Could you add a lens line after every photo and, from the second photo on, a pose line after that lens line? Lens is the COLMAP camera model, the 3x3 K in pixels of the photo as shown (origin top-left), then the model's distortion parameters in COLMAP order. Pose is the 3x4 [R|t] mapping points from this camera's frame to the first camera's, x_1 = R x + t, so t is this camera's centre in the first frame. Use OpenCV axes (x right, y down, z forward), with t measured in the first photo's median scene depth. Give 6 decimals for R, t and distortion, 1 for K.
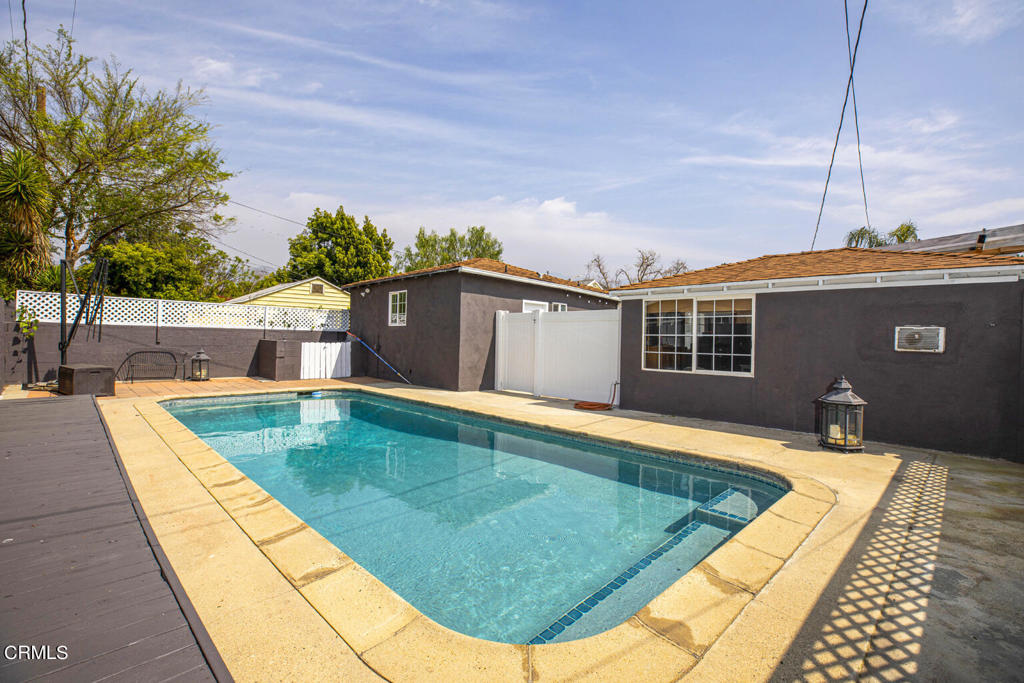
lens RADIAL K [[465.2, 0, 518.7], [0, 465.2, 337.5], [0, 0, 1]] dist [-0.050086, 0.017175]
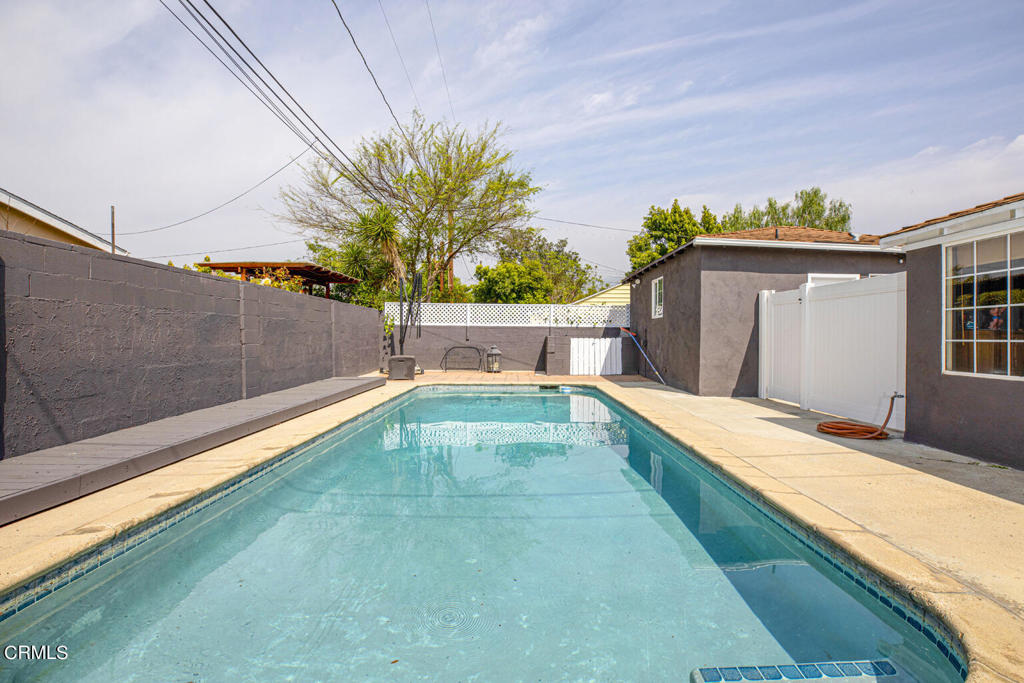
lens RADIAL K [[482.8, 0, 530.6], [0, 482.8, 341.3], [0, 0, 1]] dist [-0.040039, 0.014072]
pose [[0.725796, -0.008529, -0.687857, 0.220906], [0.010632, 0.999943, -0.001181, 0.020441], [0.687828, -0.006456, 0.725845, 0.195903]]
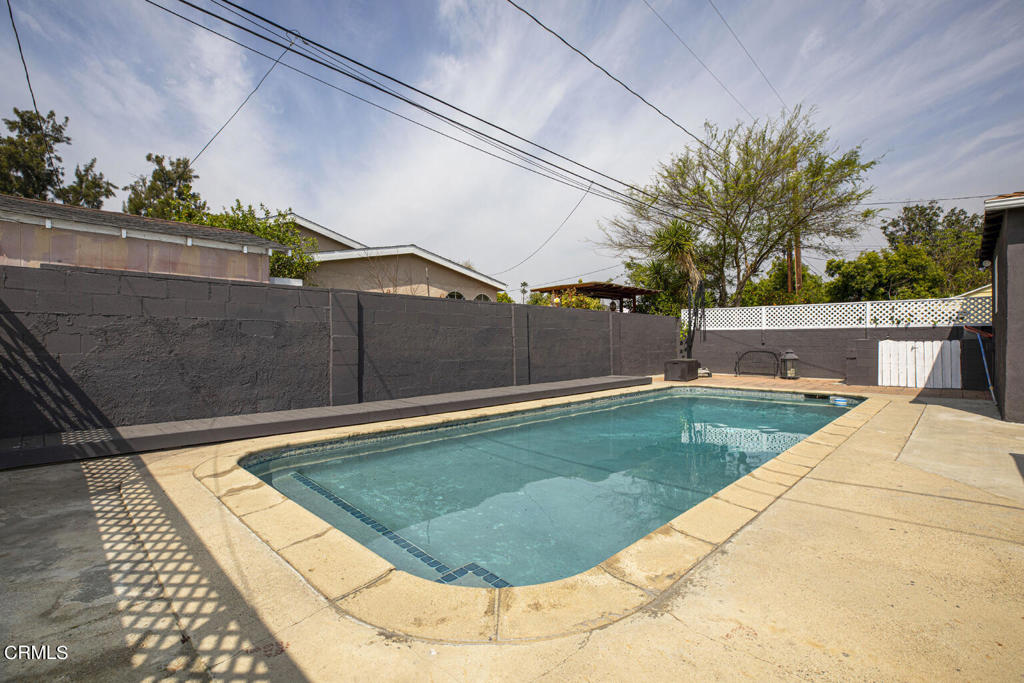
lens RADIAL K [[468.2, 0, 524.6], [0, 468.2, 346.1], [0, 0, 1]] dist [-0.044560, 0.010376]
pose [[0.020743, -0.009304, -0.999742, 0.395217], [0.008276, 0.999924, -0.009133, 0.024856], [0.999751, -0.008085, 0.020819, 0.389376]]
